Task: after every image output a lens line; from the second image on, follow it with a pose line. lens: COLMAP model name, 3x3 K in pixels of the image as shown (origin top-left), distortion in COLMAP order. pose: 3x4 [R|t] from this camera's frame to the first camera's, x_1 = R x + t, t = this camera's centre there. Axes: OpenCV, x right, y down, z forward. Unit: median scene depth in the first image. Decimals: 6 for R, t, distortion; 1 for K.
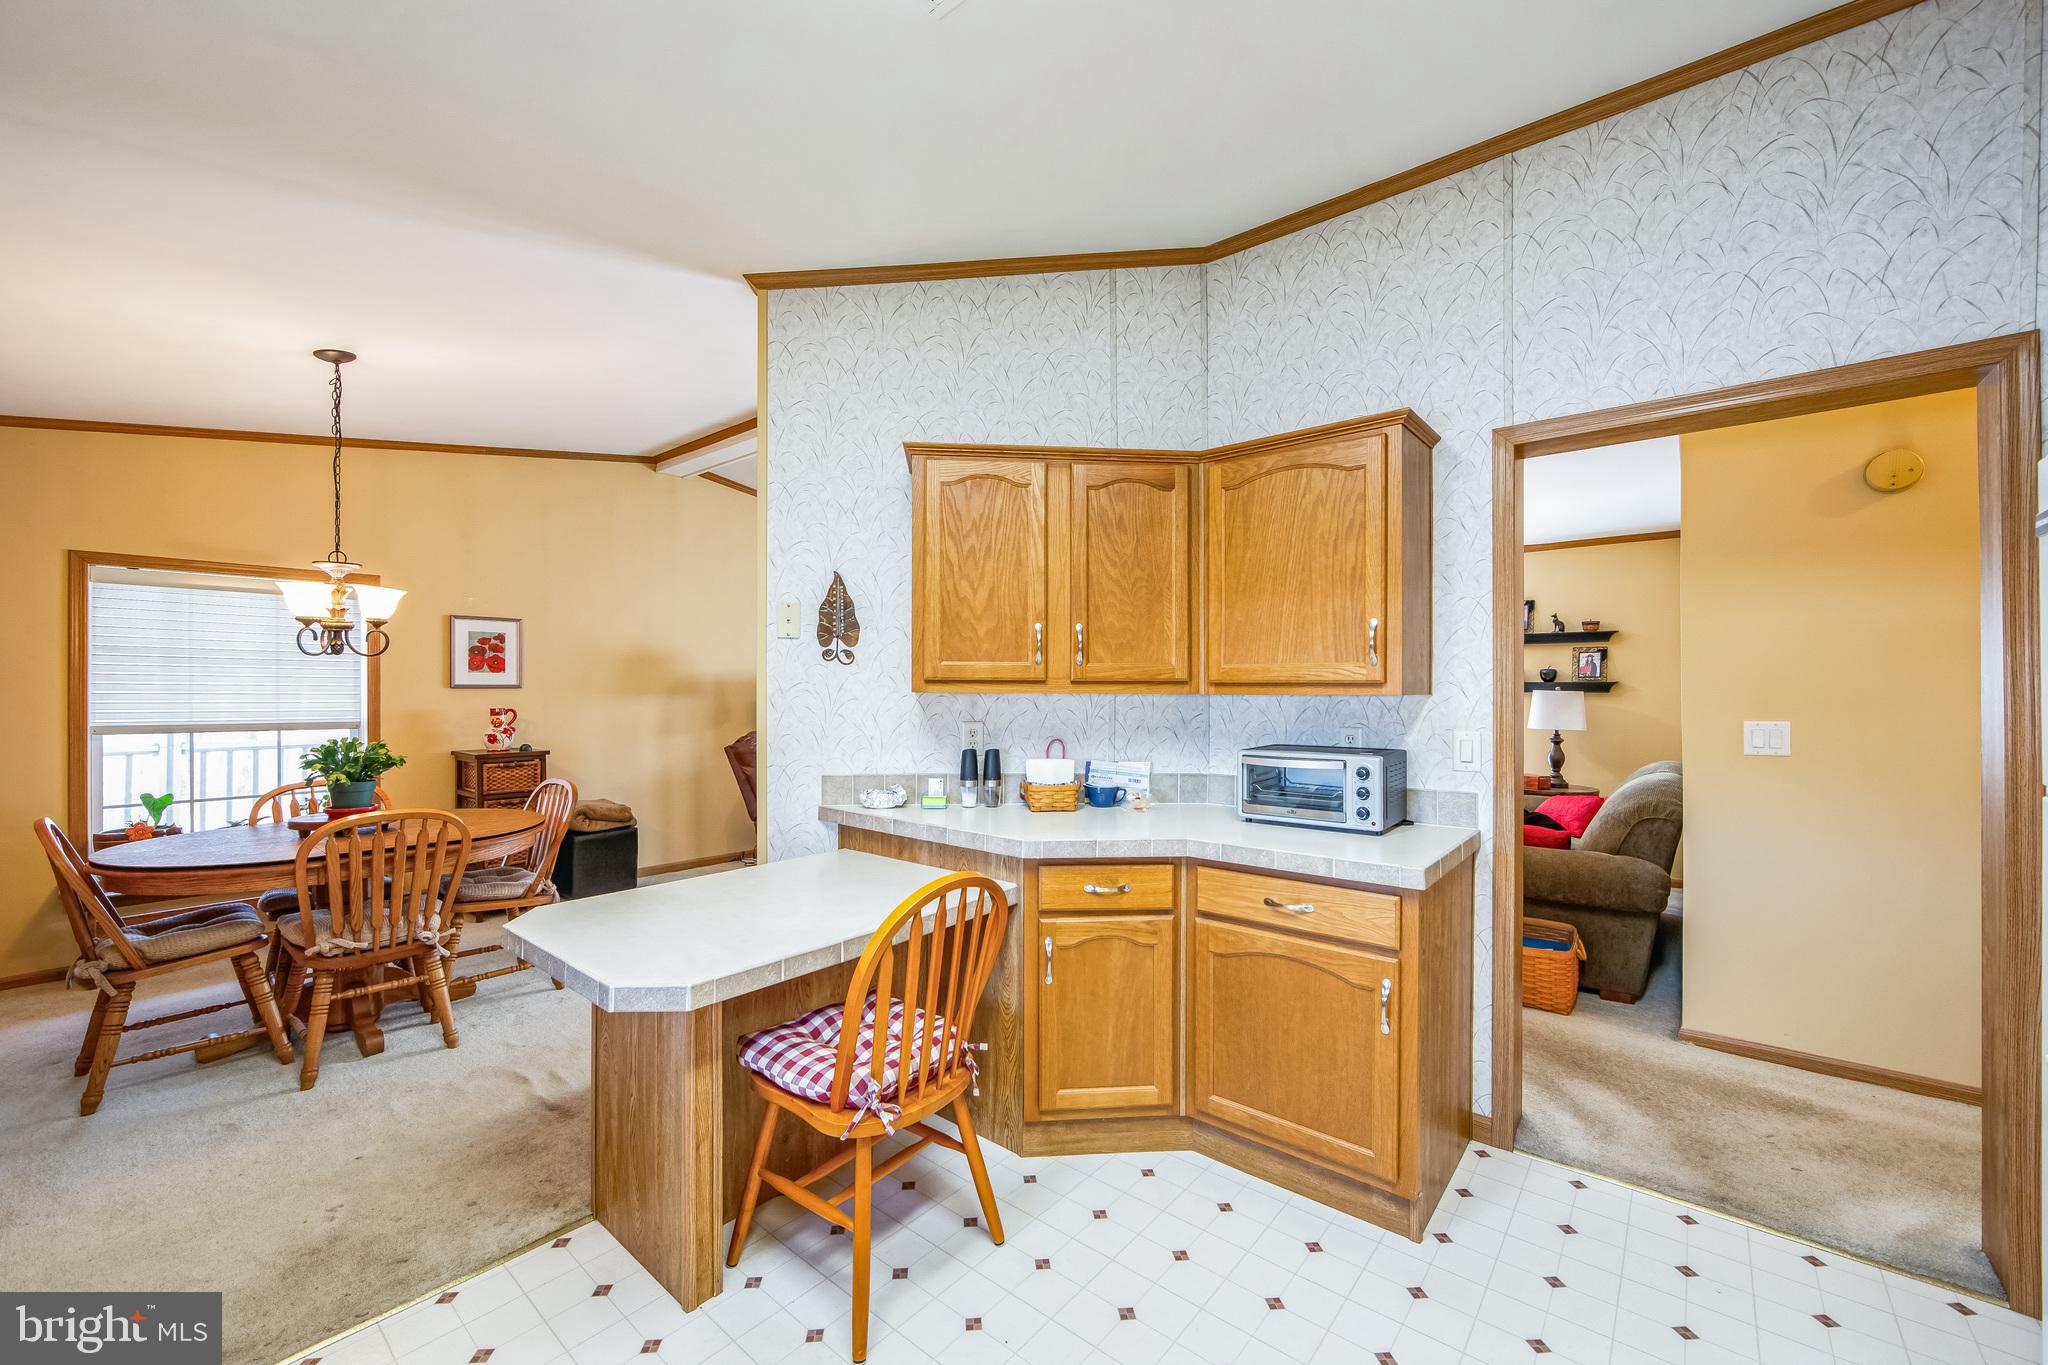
lens RADIAL K [[820.5, 0, 1017.1], [0, 820.5, 693.1], [0, 0, 1]] dist [-0.011722, 0.002780]
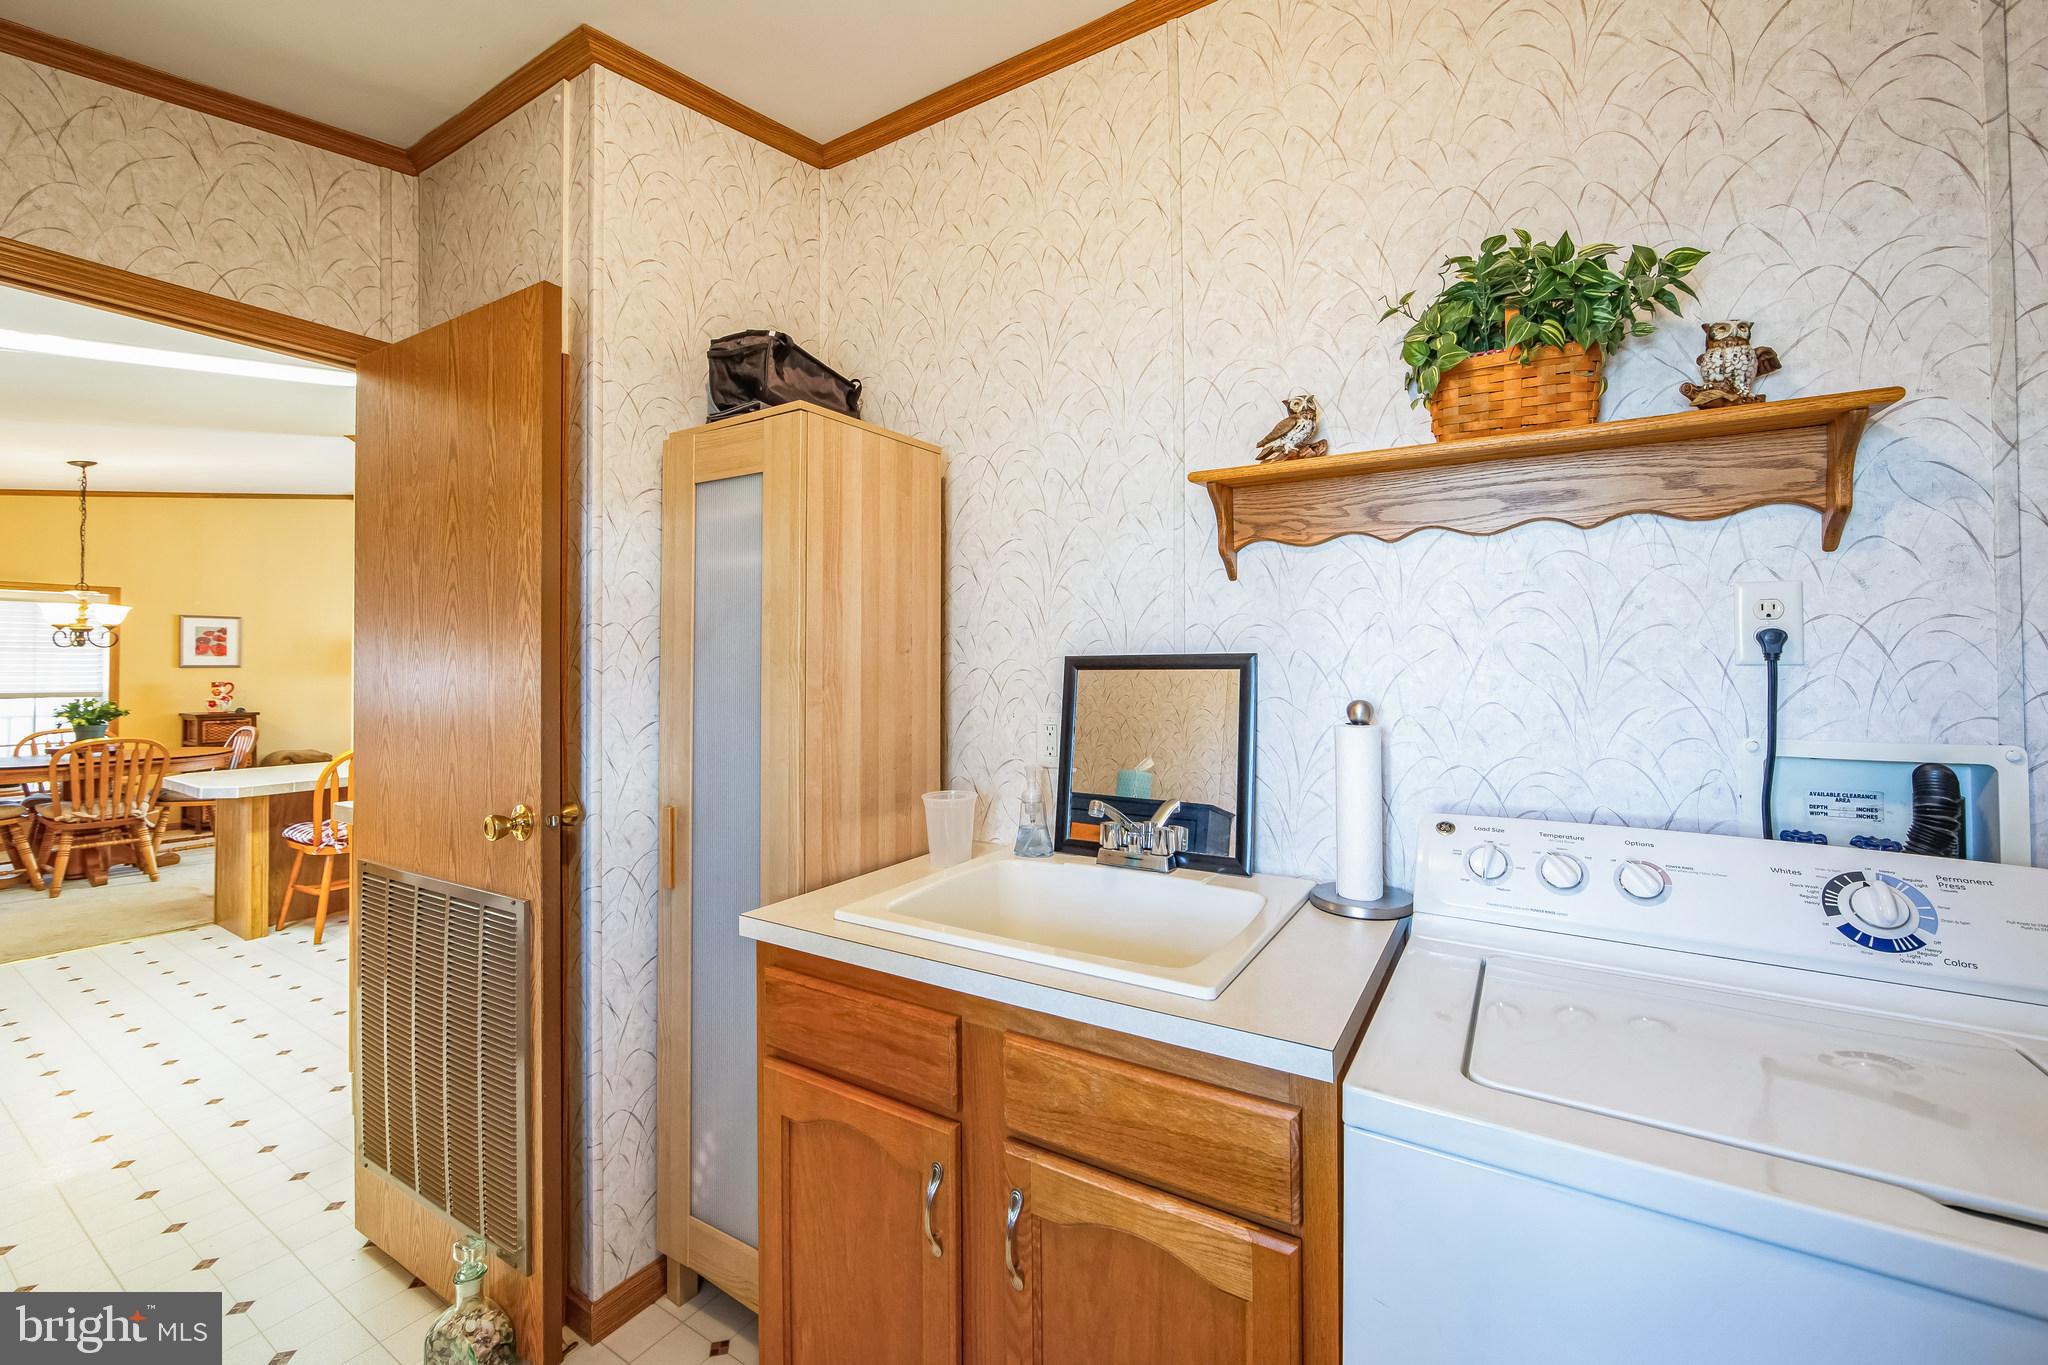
lens RADIAL K [[820.5, 0, 1013.8], [0, 820.5, 653.7], [0, 0, 1]] dist [-0.011722, 0.002780]
pose [[0.988797, -0.002934, 0.149240, 0.592213], [0.006012, 0.999778, -0.020172, 0.007792], [-0.149148, 0.020844, 0.988595, -0.679910]]
